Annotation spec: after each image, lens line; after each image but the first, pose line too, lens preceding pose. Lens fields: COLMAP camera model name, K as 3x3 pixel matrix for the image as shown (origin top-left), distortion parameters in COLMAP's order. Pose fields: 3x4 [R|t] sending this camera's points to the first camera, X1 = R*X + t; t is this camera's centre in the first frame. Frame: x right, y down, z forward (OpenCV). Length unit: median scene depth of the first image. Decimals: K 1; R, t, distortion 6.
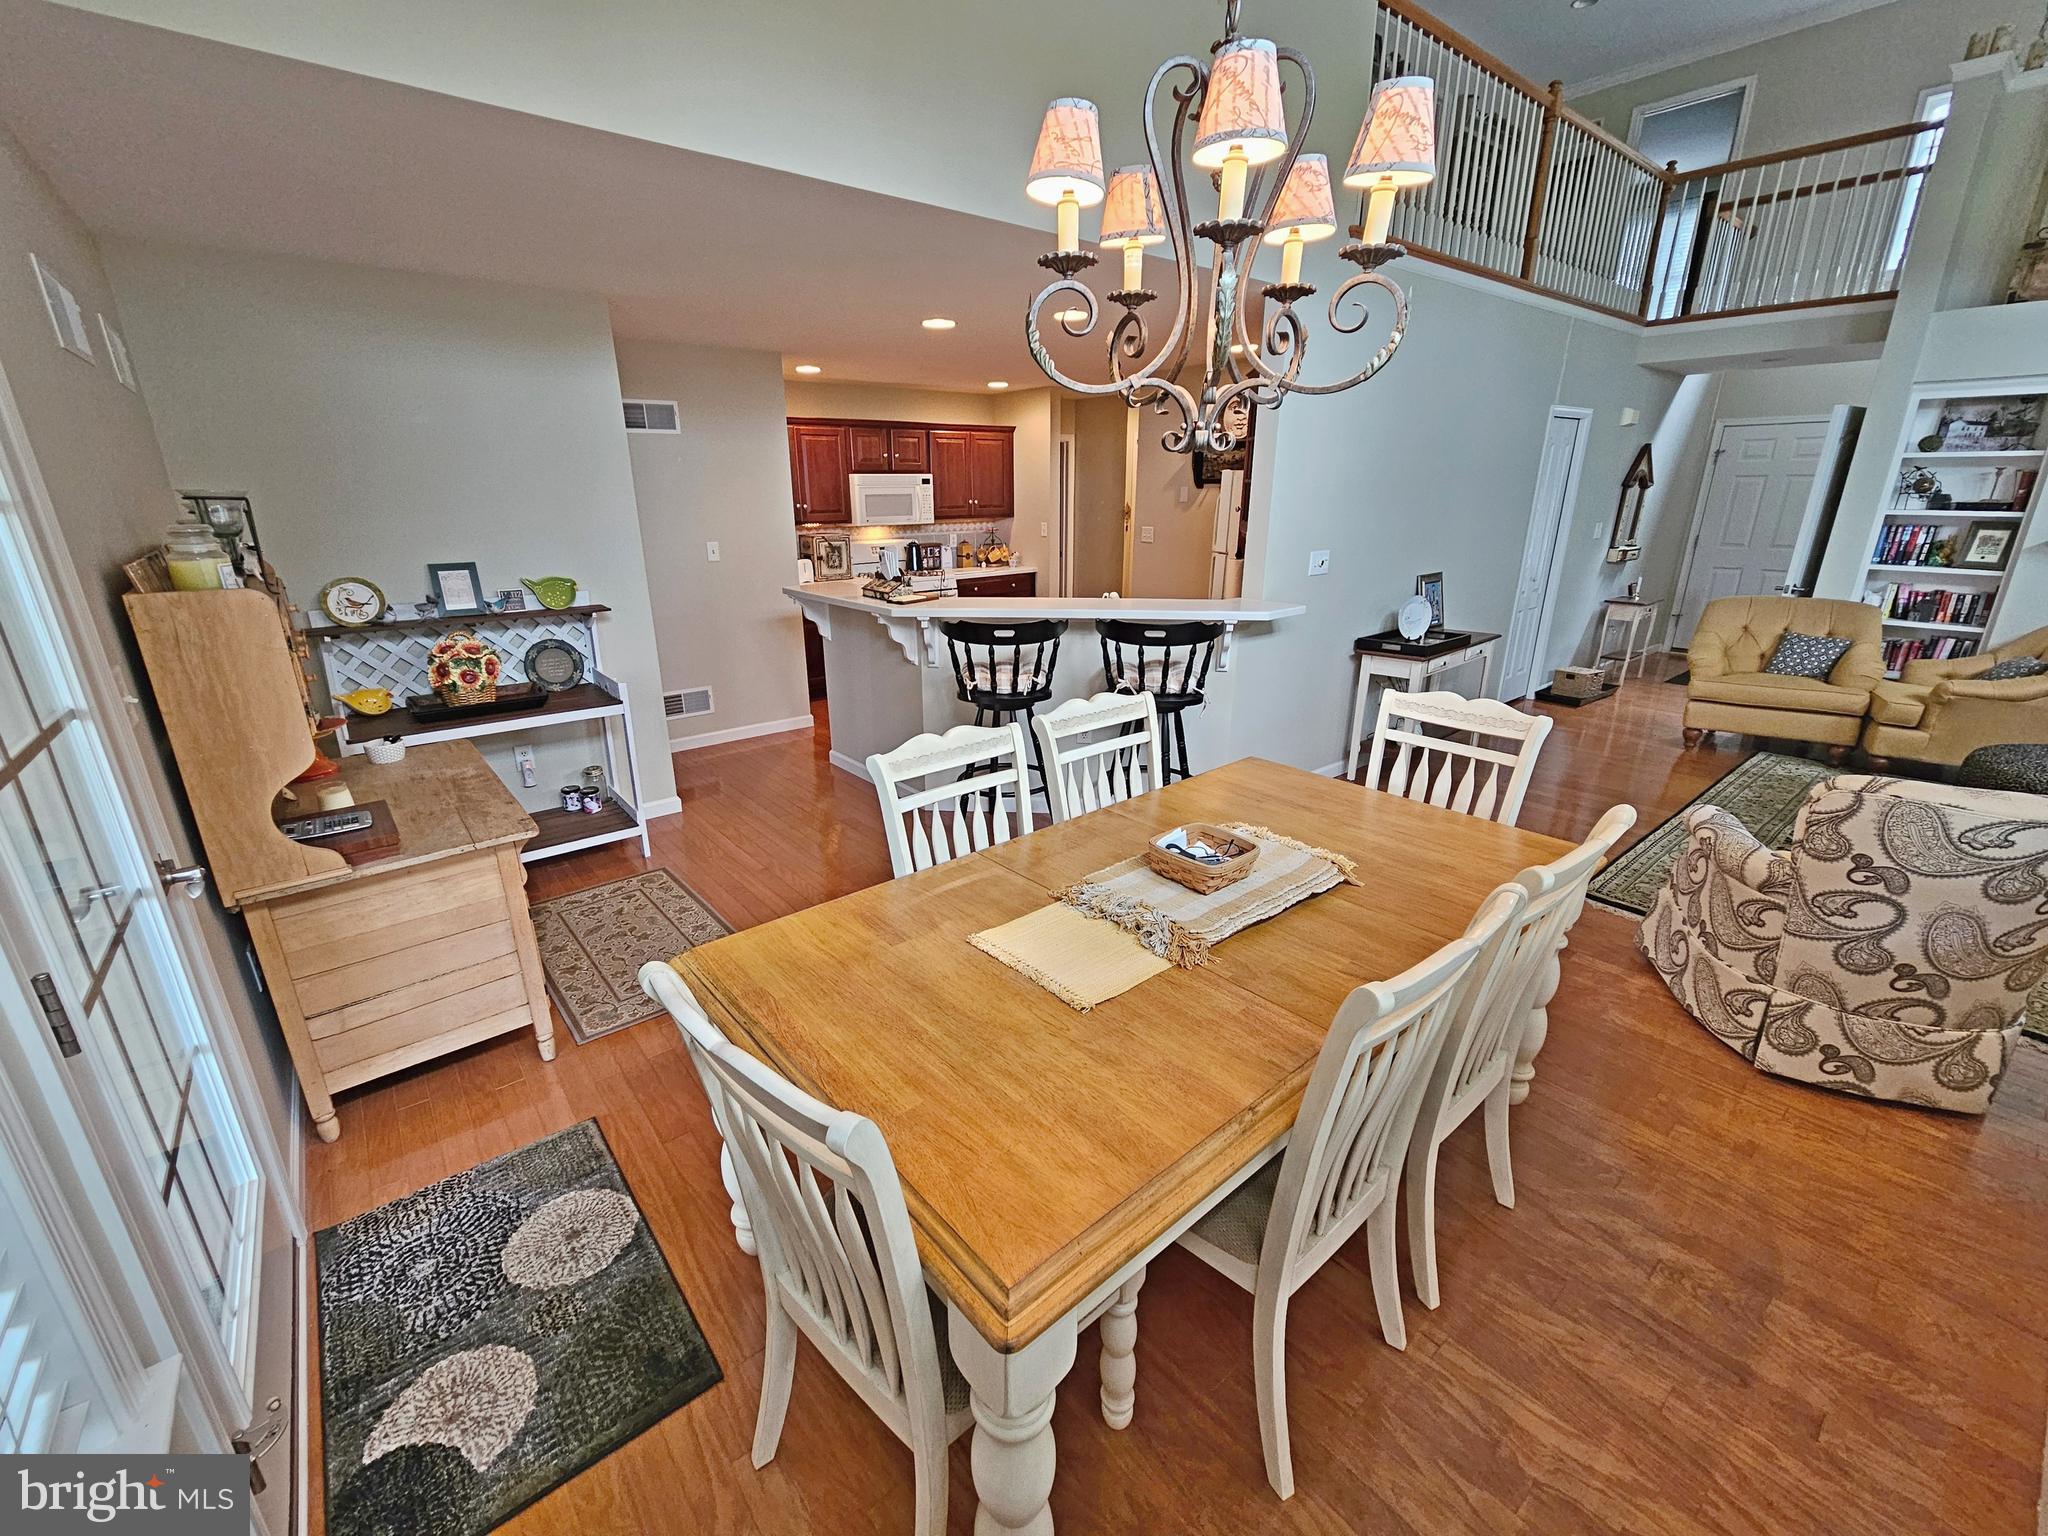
lens RADIAL K [[848.6, 0, 1001.8], [0, 848.6, 764.4], [0, 0, 1]] dist [0.000413, 0.000395]
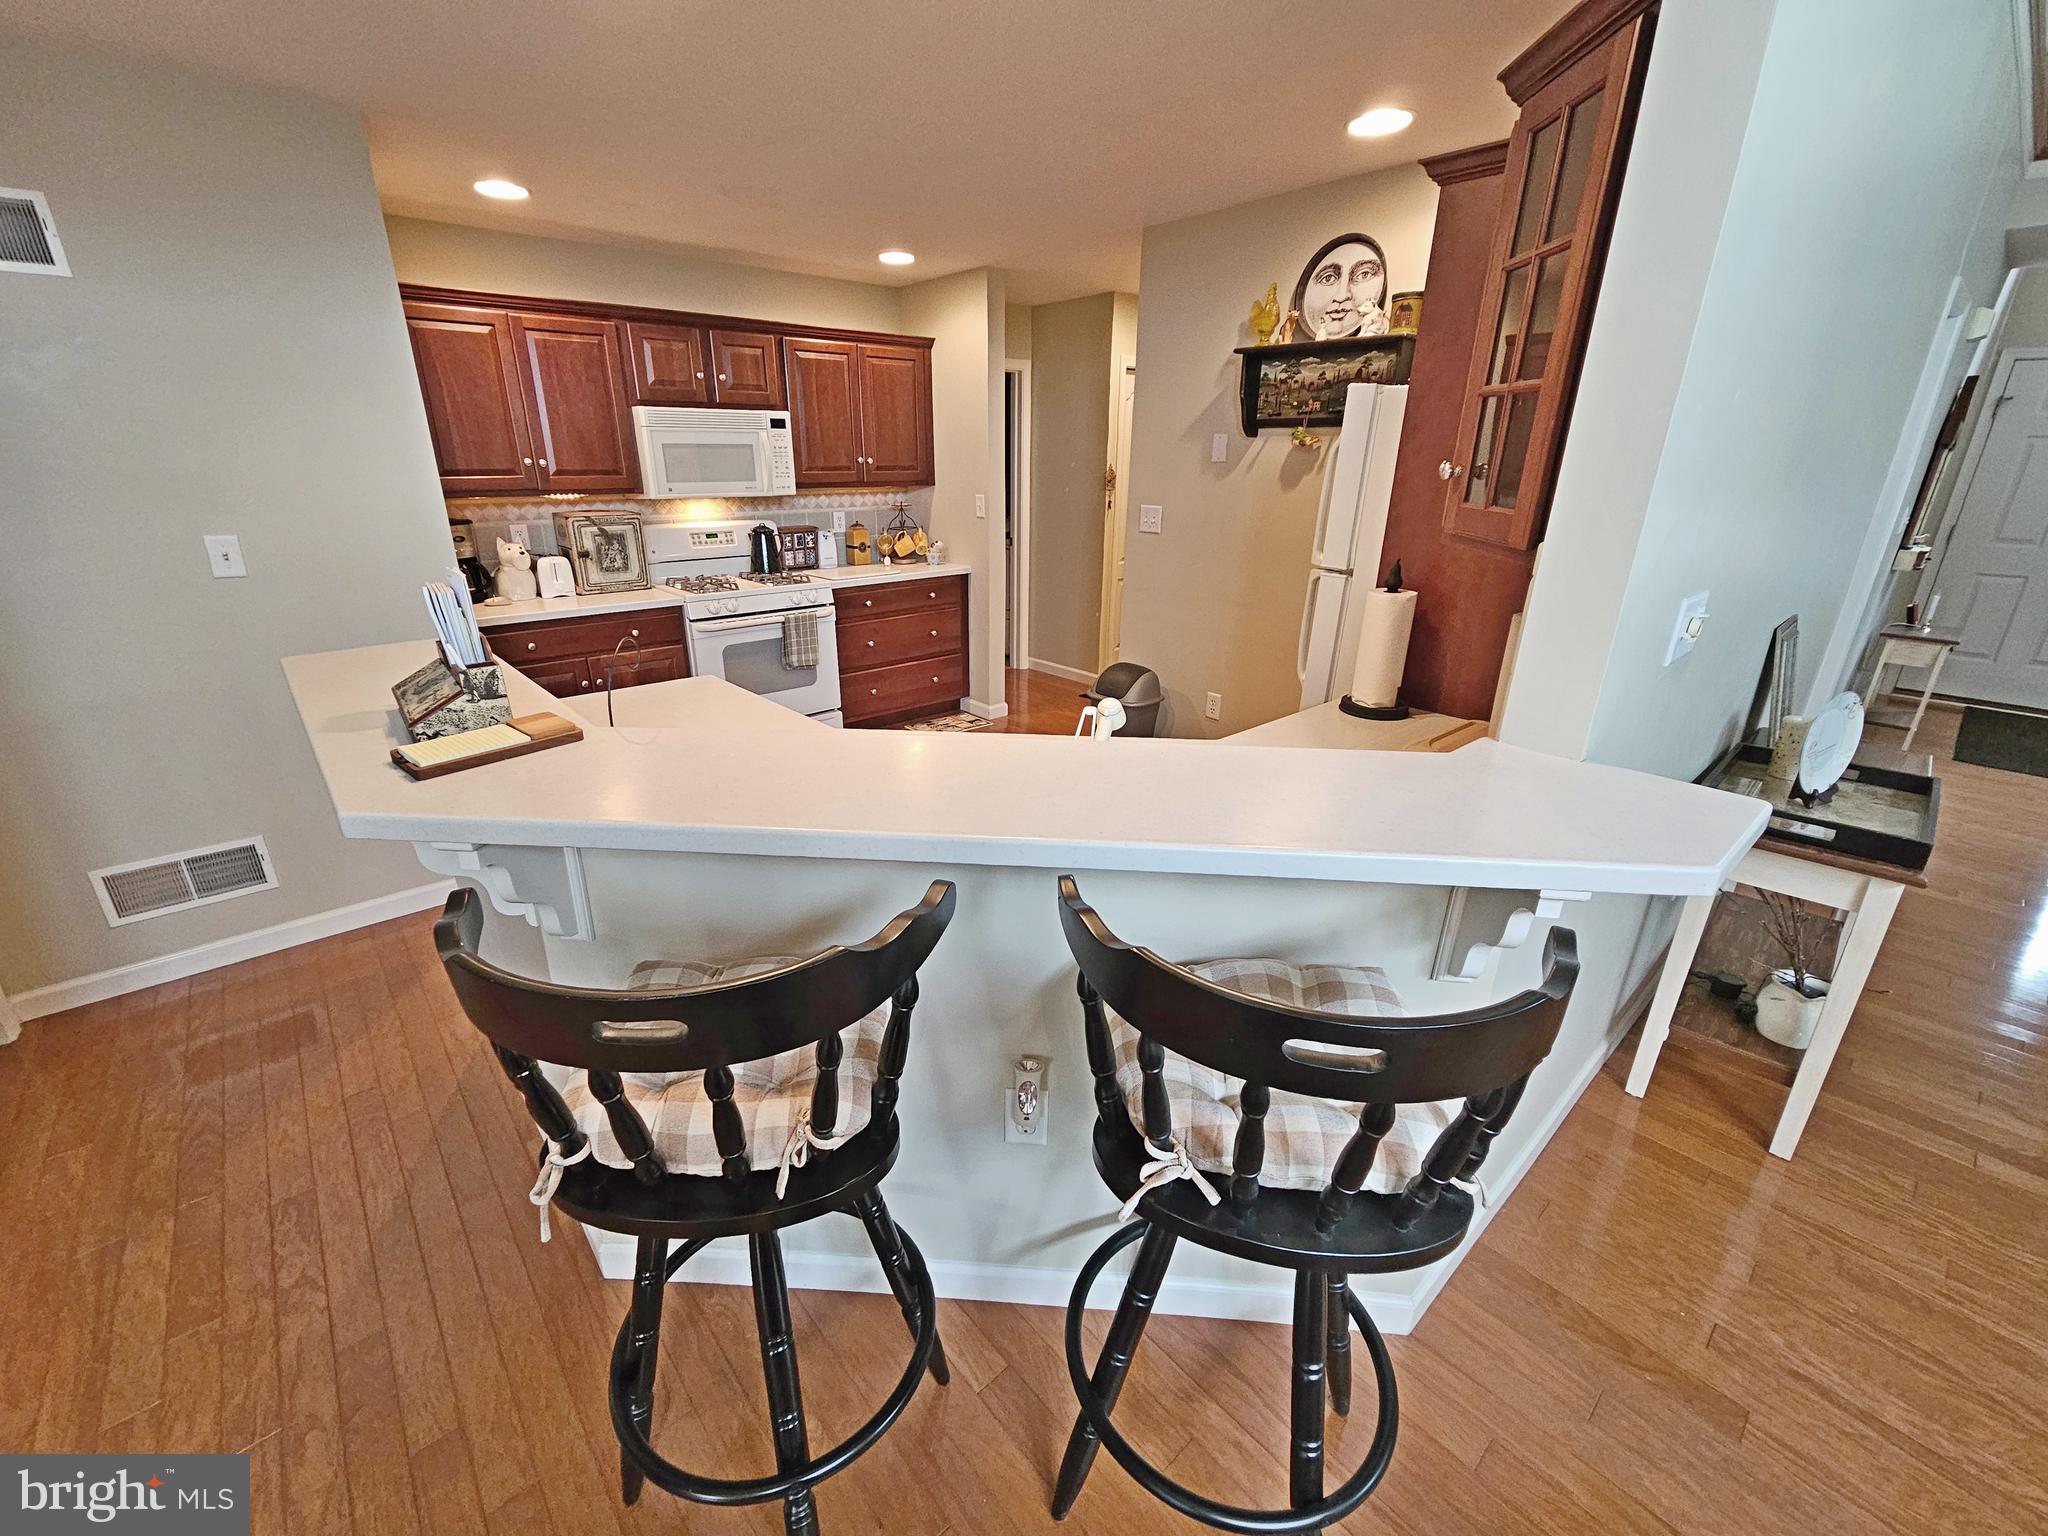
lens RADIAL K [[848.6, 0, 1001.8], [0, 848.6, 764.4], [0, 0, 1]] dist [0.000413, 0.000395]
pose [[0.999245, -0.001184, 0.038836, 0.043360], [-0.000185, 0.999380, 0.035218, -0.114686], [-0.038853, -0.035198, 0.998625, 0.388007]]
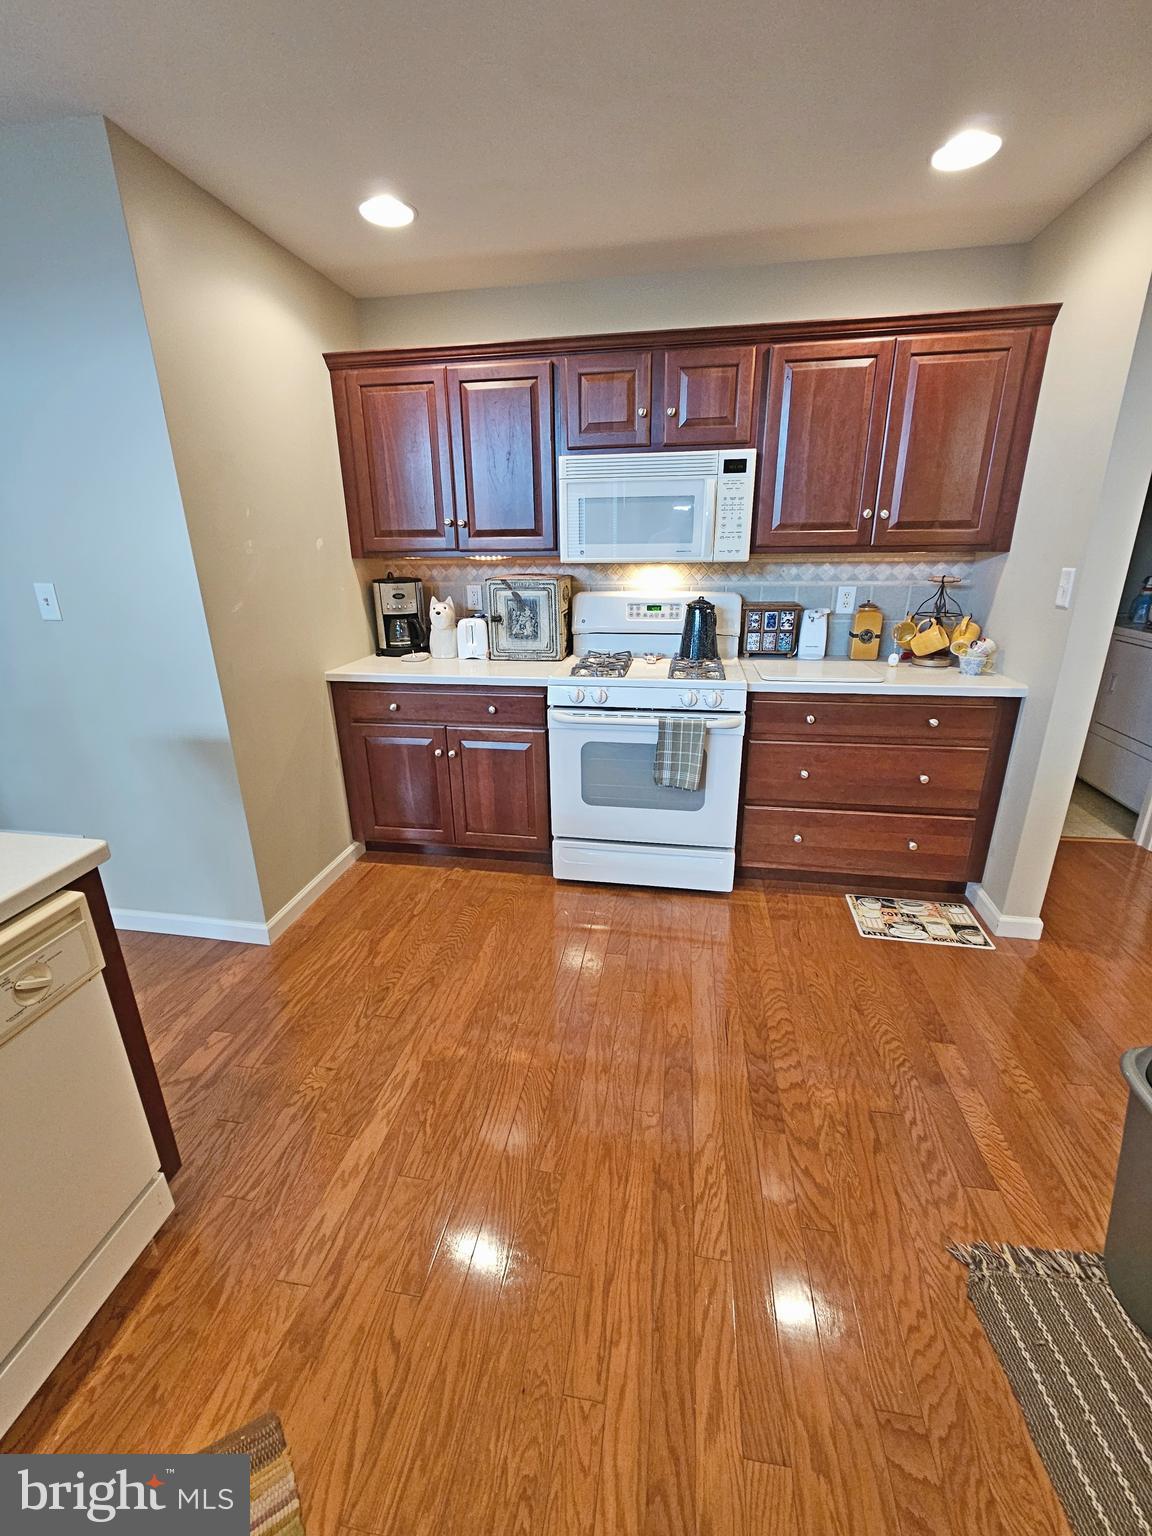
lens RADIAL K [[636.4, 0, 576.2], [0, 636.4, 754.0], [0, 0, 1]] dist [0.000413, 0.000395]
pose [[0.662936, 0.241261, -0.708737, 0.126343], [-0.226172, 0.966962, 0.117607, -0.206502], [0.713696, 0.082331, 0.695600, 0.715862]]
